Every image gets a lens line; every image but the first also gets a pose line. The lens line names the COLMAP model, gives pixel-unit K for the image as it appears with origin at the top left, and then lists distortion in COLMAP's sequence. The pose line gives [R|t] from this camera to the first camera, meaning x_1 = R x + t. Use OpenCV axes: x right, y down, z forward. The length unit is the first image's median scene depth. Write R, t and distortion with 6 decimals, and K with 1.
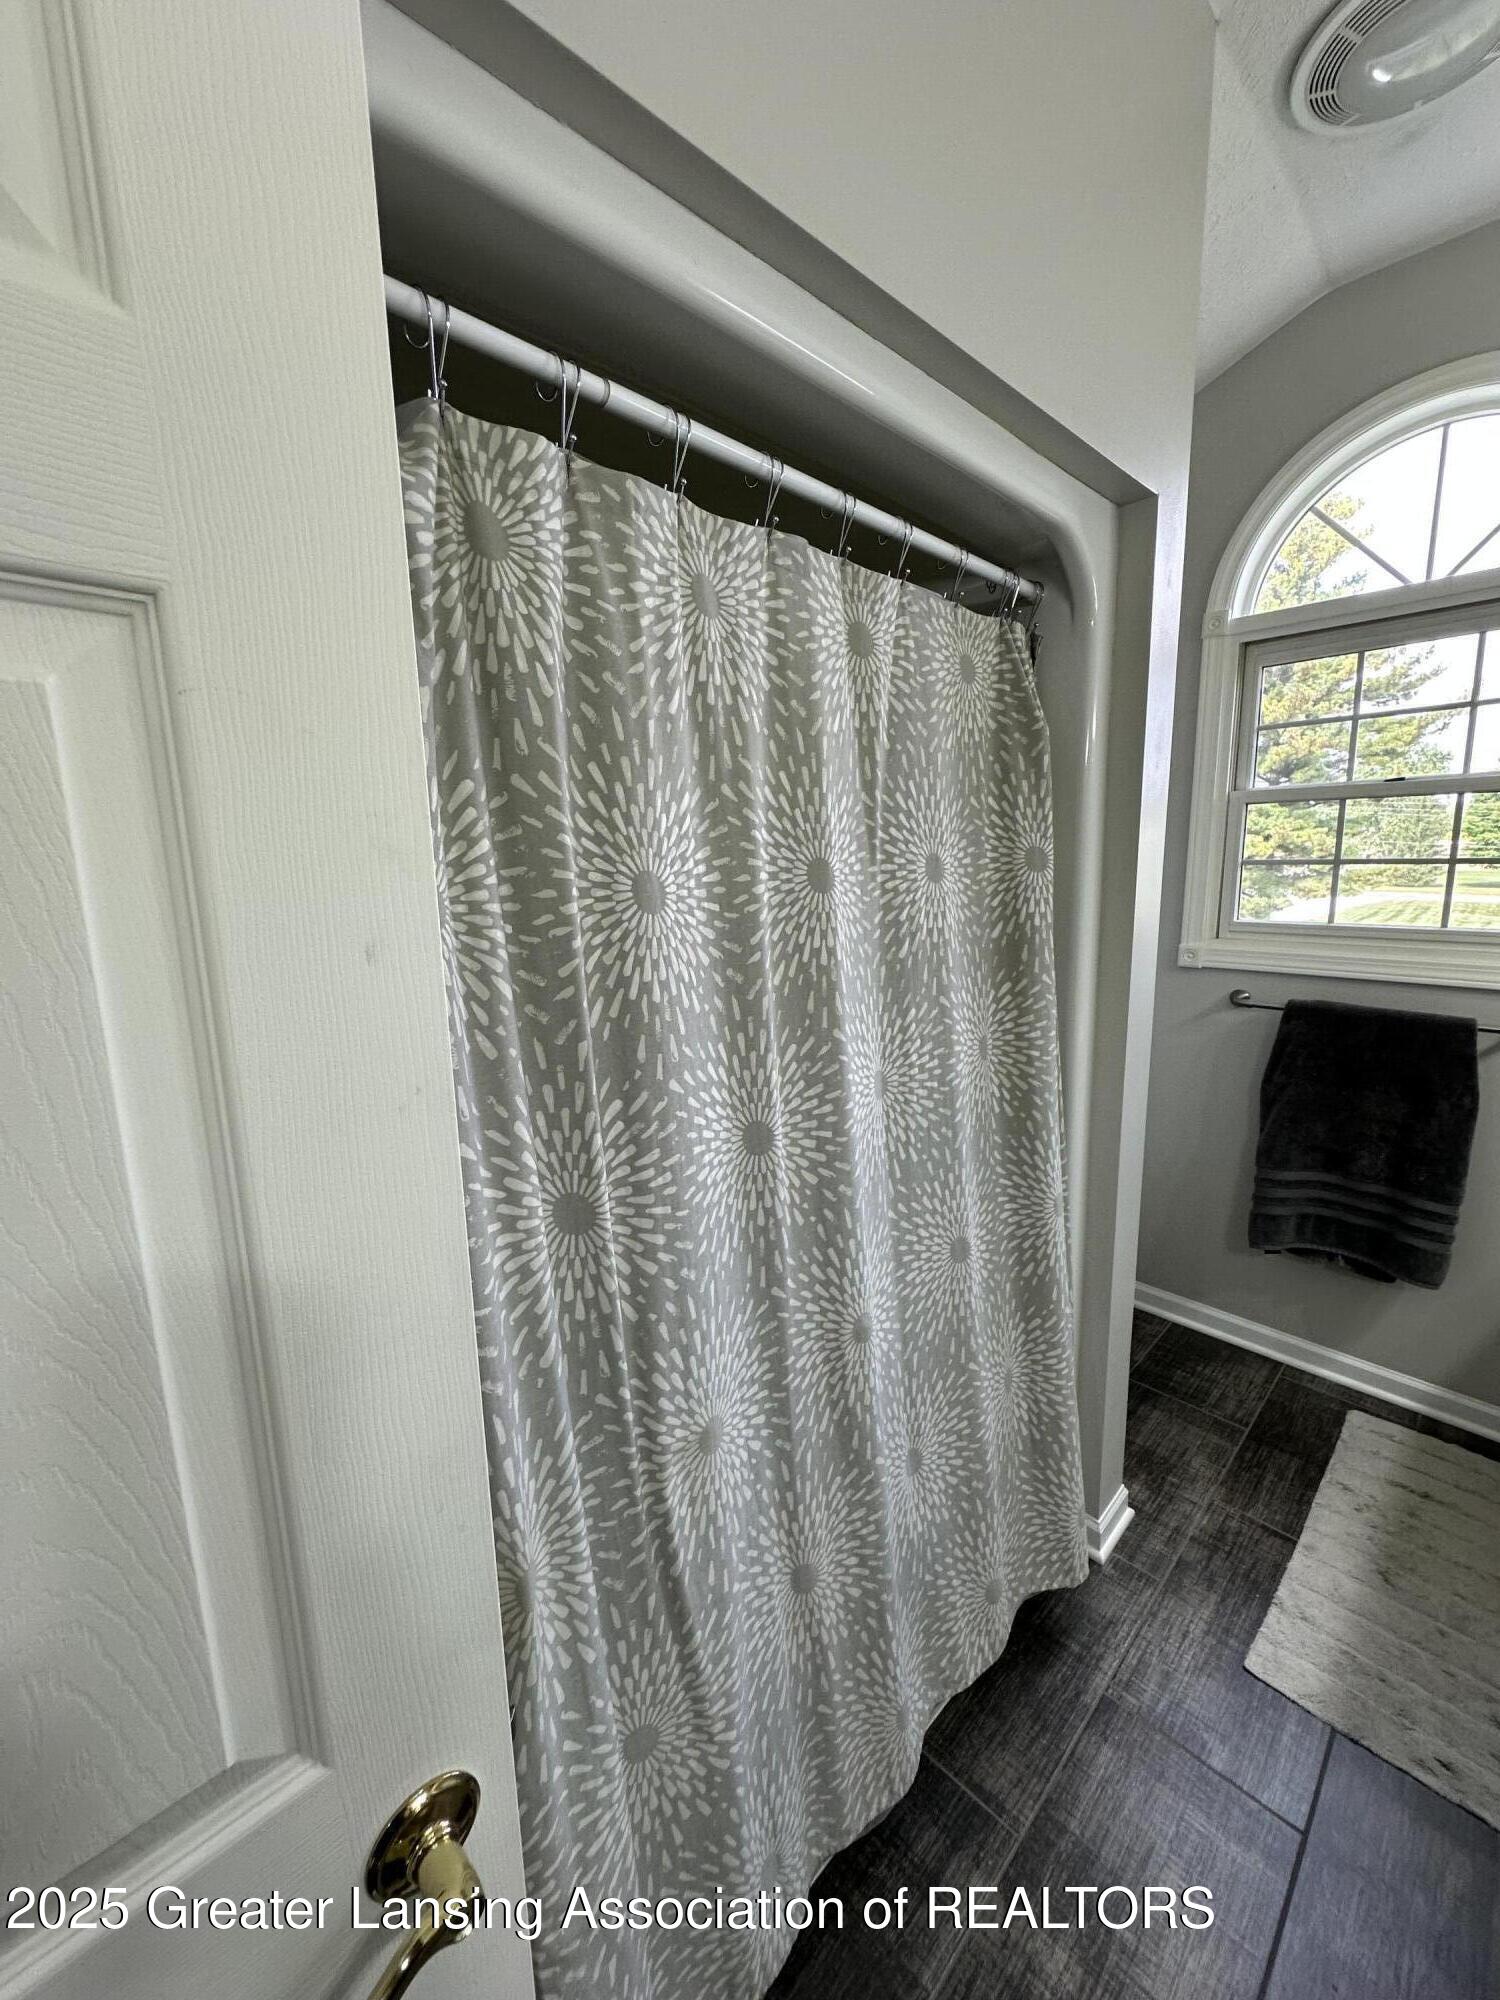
lens RADIAL K [[799.3, 0, 753.7], [0, 799.3, 994.6], [0, 0, 1]] dist [-0.006862, -0.000165]
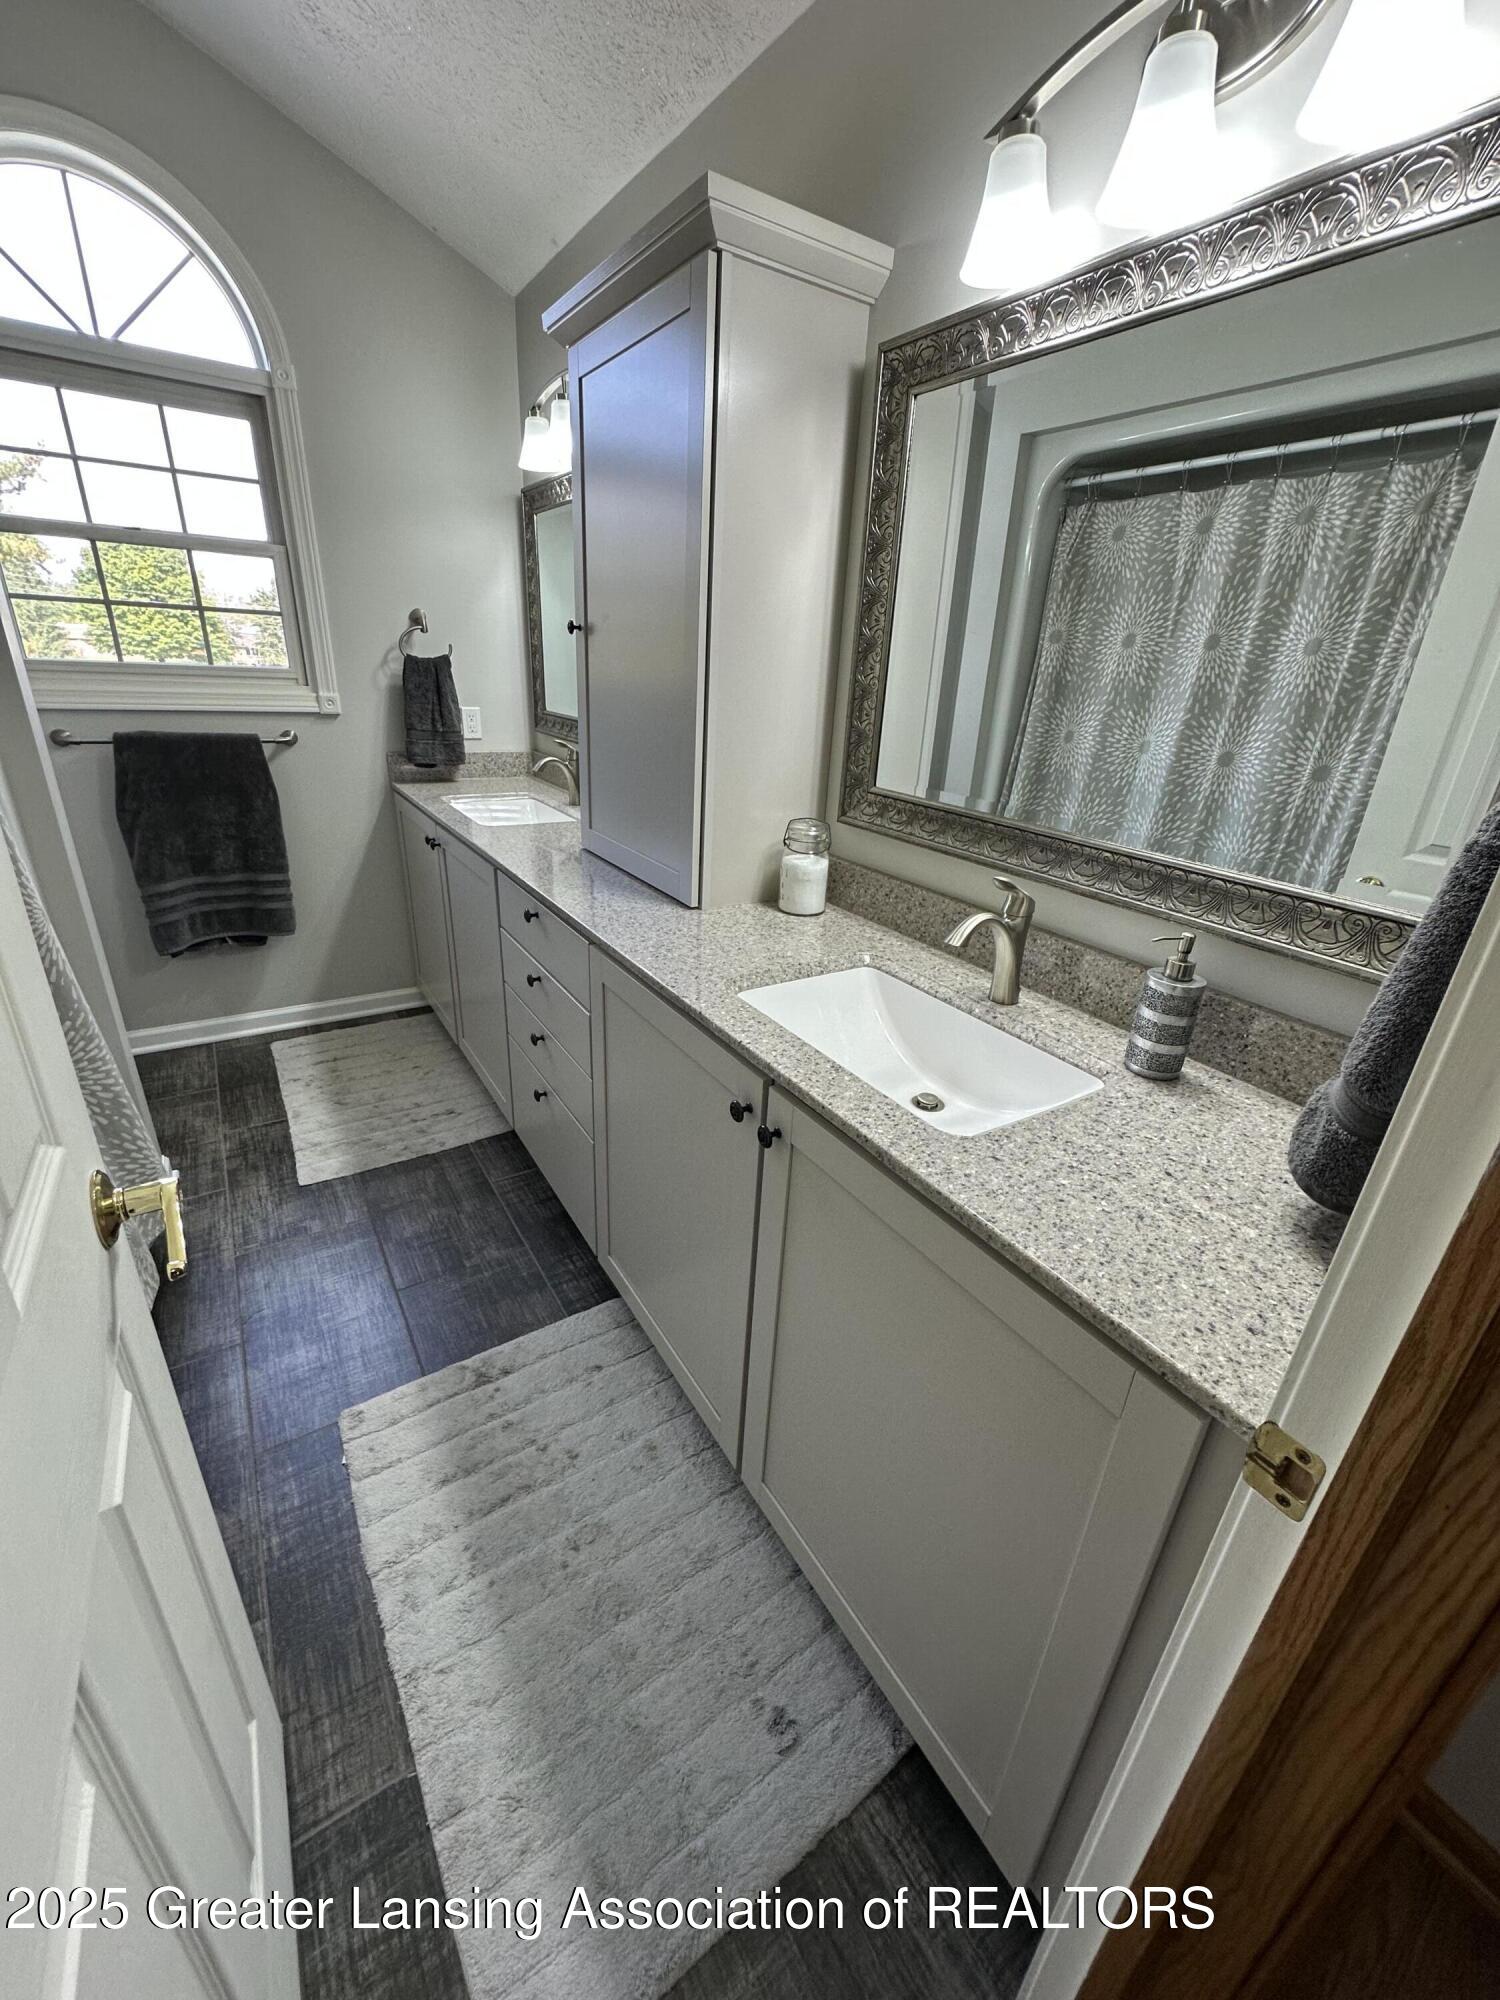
lens RADIAL K [[799.3, 0, 747.5], [0, 799.3, 994.6], [0, 0, 1]] dist [-0.006862, -0.000165]
pose [[0.198348, -0.353456, 0.914181, -0.326088], [0.116738, 0.934593, 0.336019, 0.083441], [-0.973155, 0.040071, 0.226636, -0.116944]]
